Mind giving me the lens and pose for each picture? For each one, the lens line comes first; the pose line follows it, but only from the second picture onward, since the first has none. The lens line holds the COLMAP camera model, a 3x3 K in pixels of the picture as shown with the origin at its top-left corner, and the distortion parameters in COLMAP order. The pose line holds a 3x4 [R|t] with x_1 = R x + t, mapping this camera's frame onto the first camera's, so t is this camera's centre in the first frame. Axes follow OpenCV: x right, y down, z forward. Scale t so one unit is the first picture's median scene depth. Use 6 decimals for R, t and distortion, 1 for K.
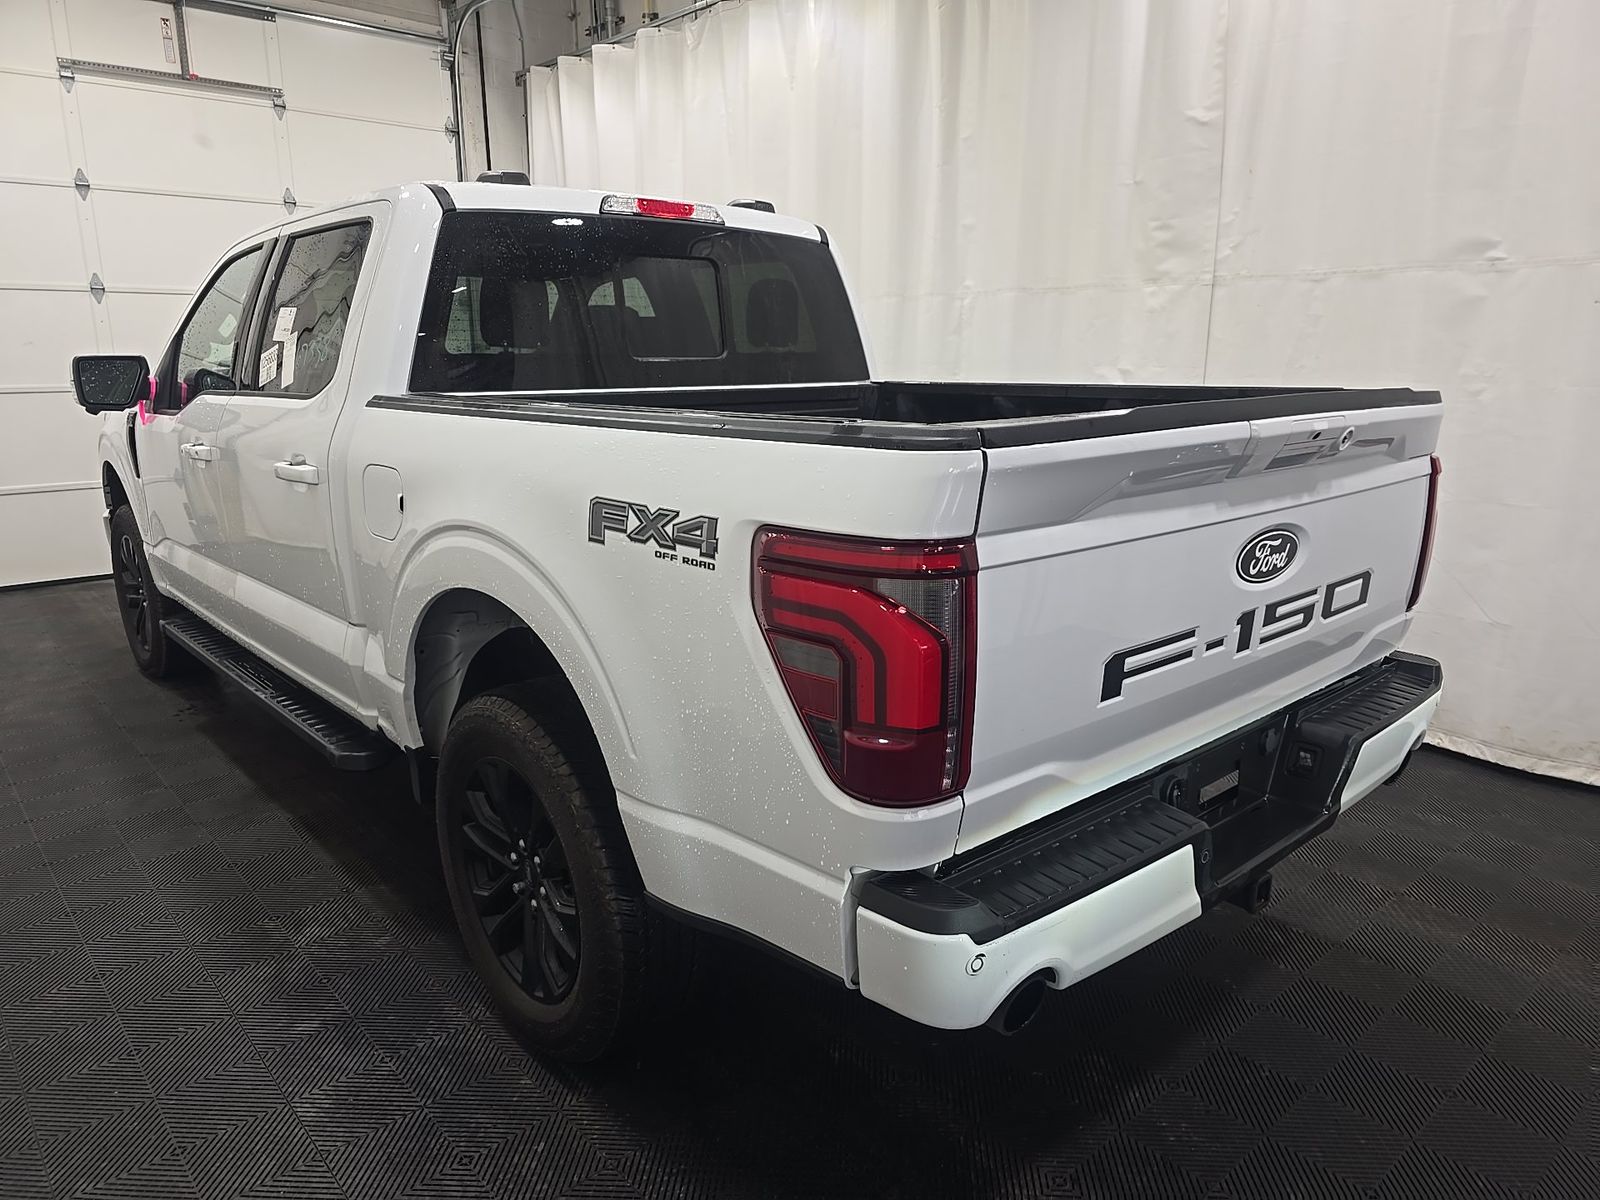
lens RADIAL K [[1105.0, 0, 809.3], [0, 1105.0, 607.5], [0, 0, 1]] dist [0.046752, -0.041331]
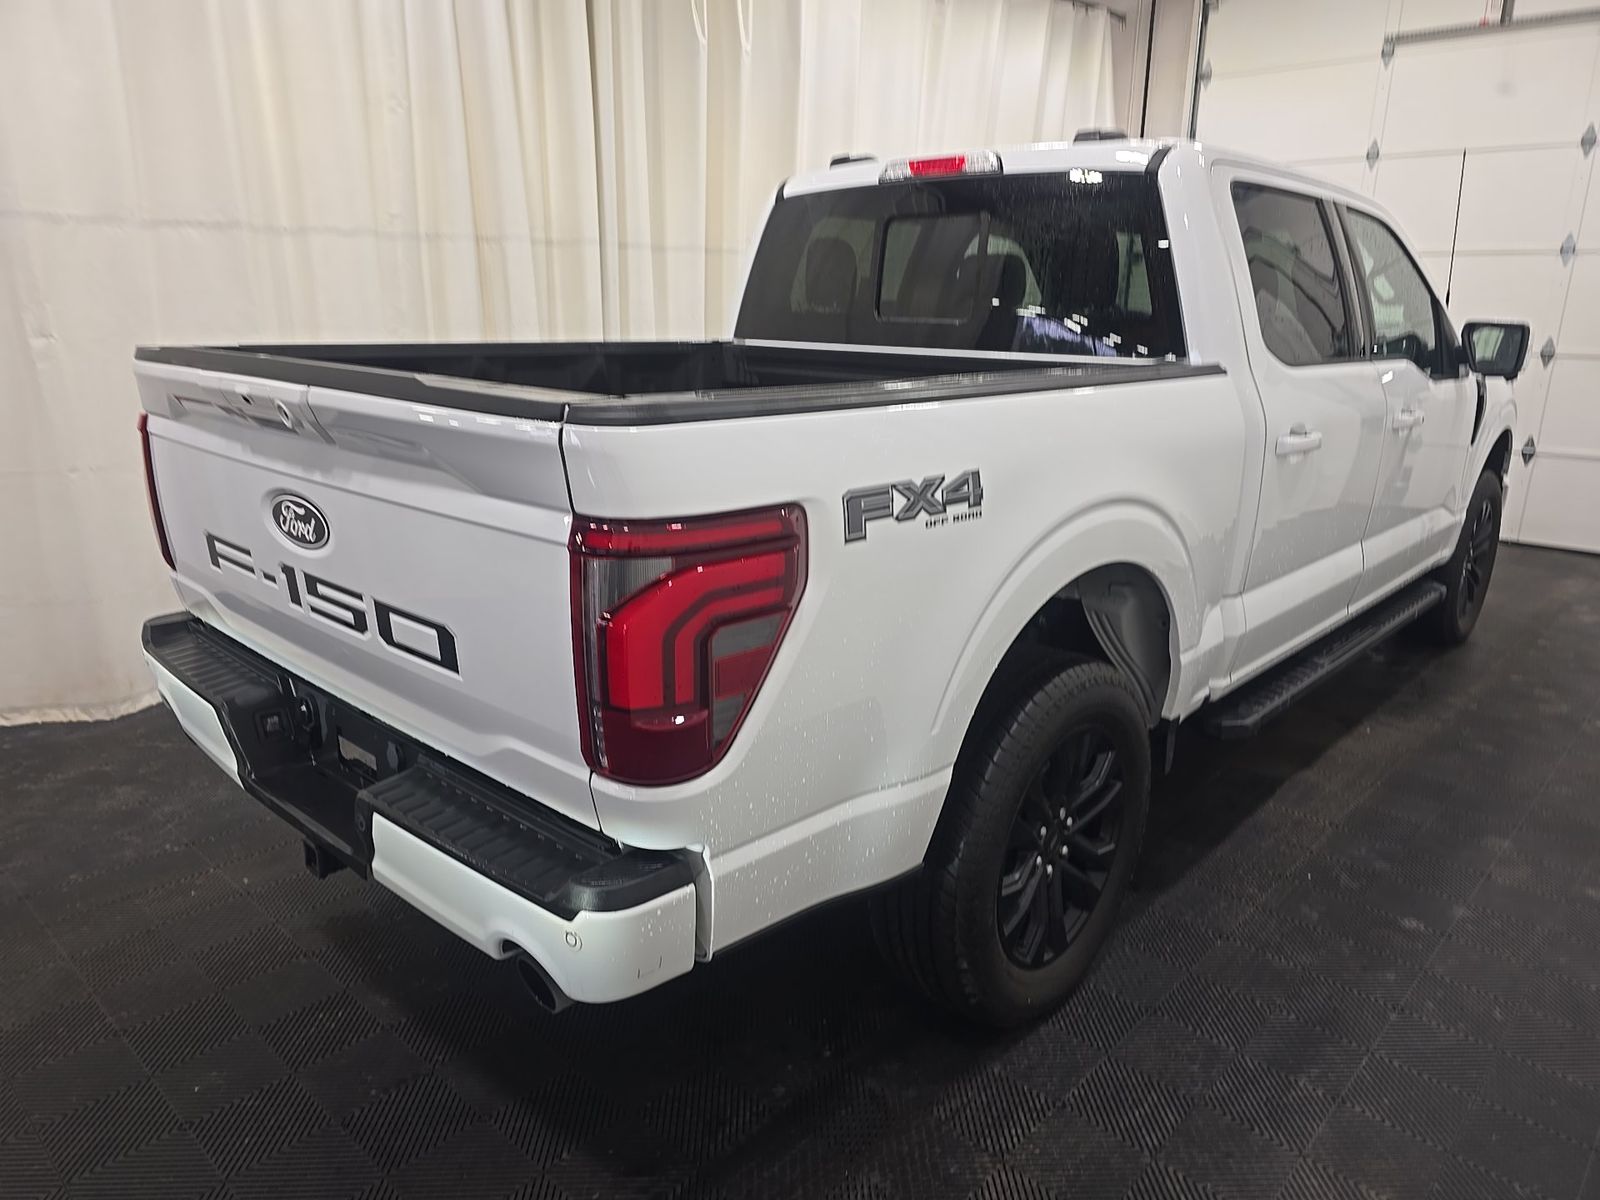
lens RADIAL K [[1082.0, 0, 800.0], [0, 1082.0, 600.0], [0, 0, 1]] dist [0.059454, -0.048202]
pose [[0.084096, 0.271808, -0.958670, 0.822293], [-0.242127, 0.938818, 0.244940, -0.191812], [0.966593, 0.211521, 0.144763, 0.765165]]
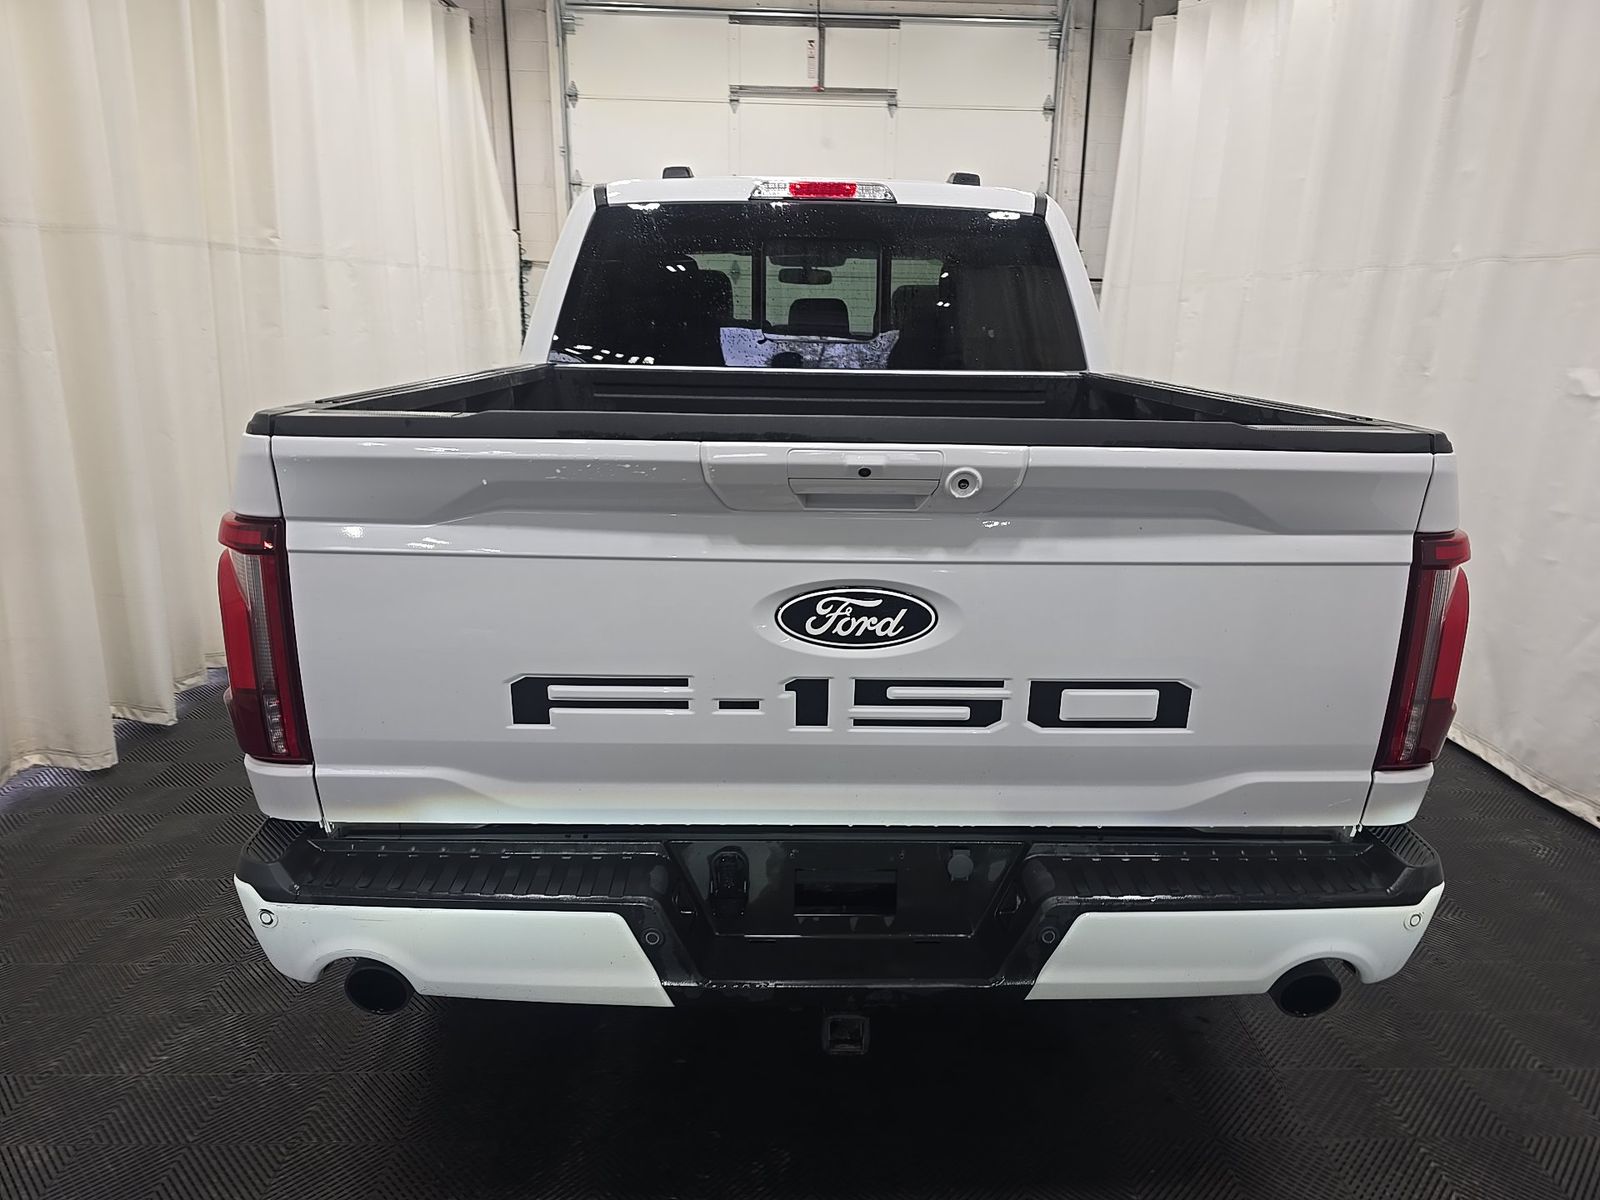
lens RADIAL K [[1082.0, 0, 800.0], [0, 1082.0, 600.0], [0, 0, 1]] dist [0.059454, -0.048202]
pose [[0.753531, 0.183696, -0.631227, 0.508966], [-0.168582, 0.982055, 0.084546, -0.068771], [0.635430, 0.042706, 0.770976, 0.222098]]
